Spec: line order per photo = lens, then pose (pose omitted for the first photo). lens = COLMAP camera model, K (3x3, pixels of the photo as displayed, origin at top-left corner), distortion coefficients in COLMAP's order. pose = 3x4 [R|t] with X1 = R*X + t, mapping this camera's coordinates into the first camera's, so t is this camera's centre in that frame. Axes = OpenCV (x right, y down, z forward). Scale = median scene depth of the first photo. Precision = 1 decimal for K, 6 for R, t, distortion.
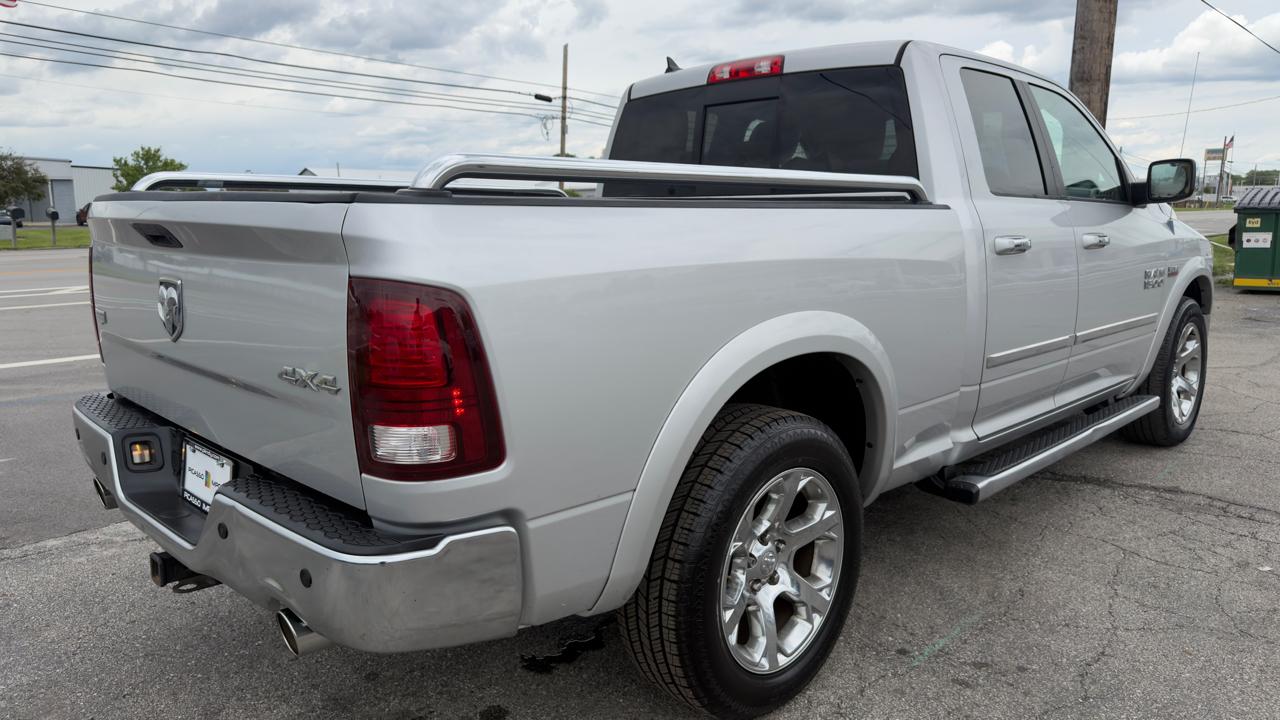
lens RADIAL K [[928.0, 0, 649.9], [0, 928.0, 390.7], [0, 0, 1]] dist [0.021104, -0.018748]
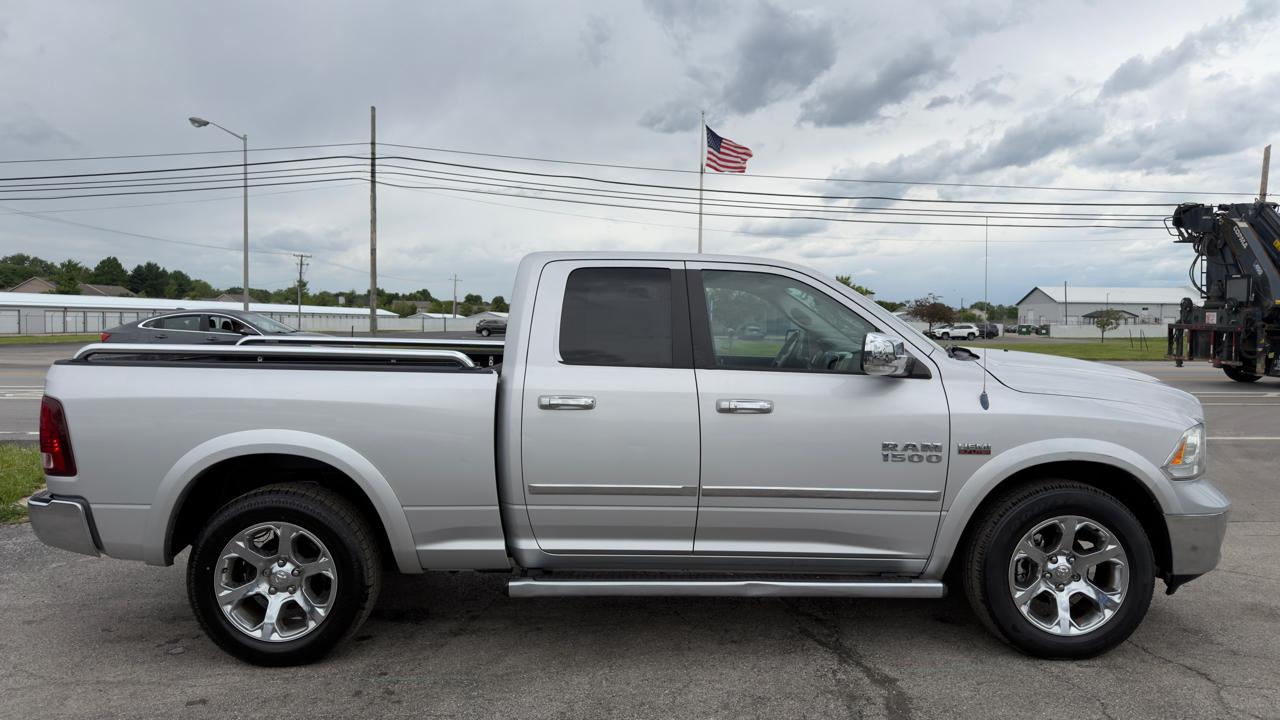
lens RADIAL K [[911.6, 0, 638.1], [0, 911.6, 386.9], [0, 0, 1]] dist [0.057087, -0.071617]
pose [[0.694248, 0.064819, -0.716811, 0.973042], [-0.152489, 0.986574, -0.058477, -0.087051], [0.703396, 0.149903, 0.694811, 0.133812]]
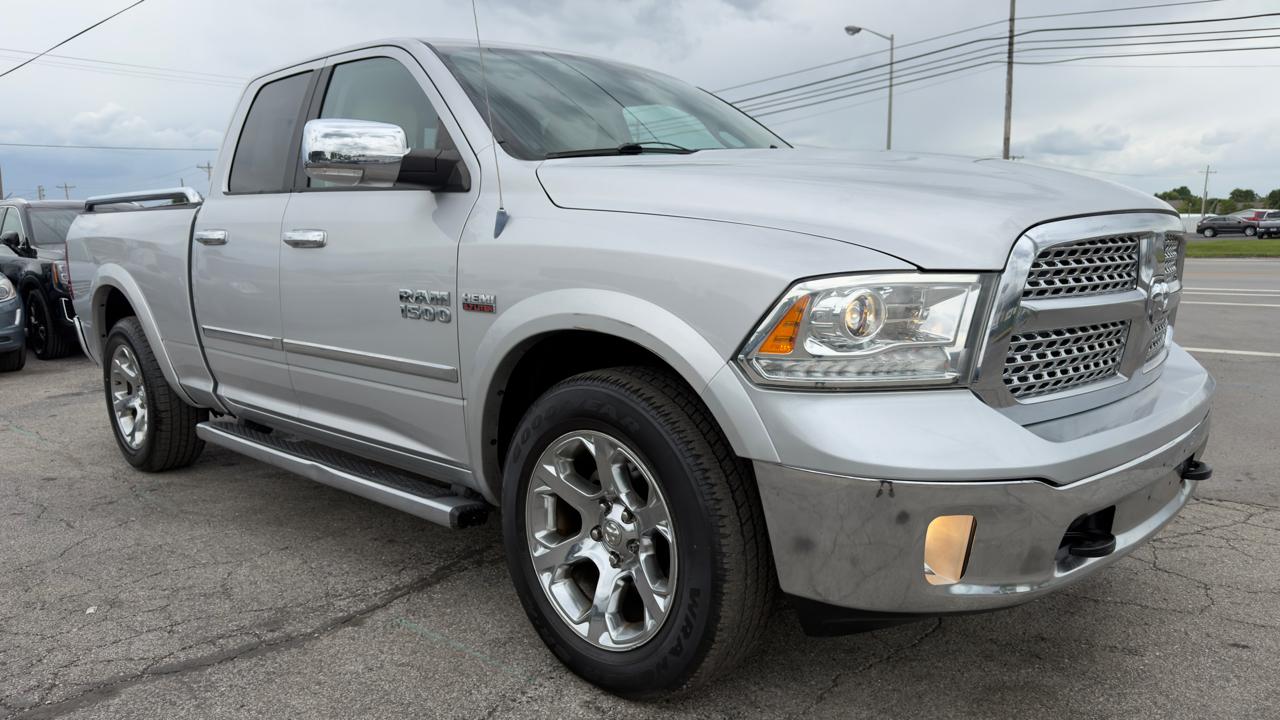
lens RADIAL K [[911.6, 0, 620.2], [0, 911.6, 358.4], [0, 0, 1]] dist [0.057087, -0.071617]
pose [[-0.024389, 0.143835, -0.989301, 1.110863], [-0.179834, 0.972821, 0.145872, -0.194015], [0.983394, 0.181468, 0.002140, 1.089297]]
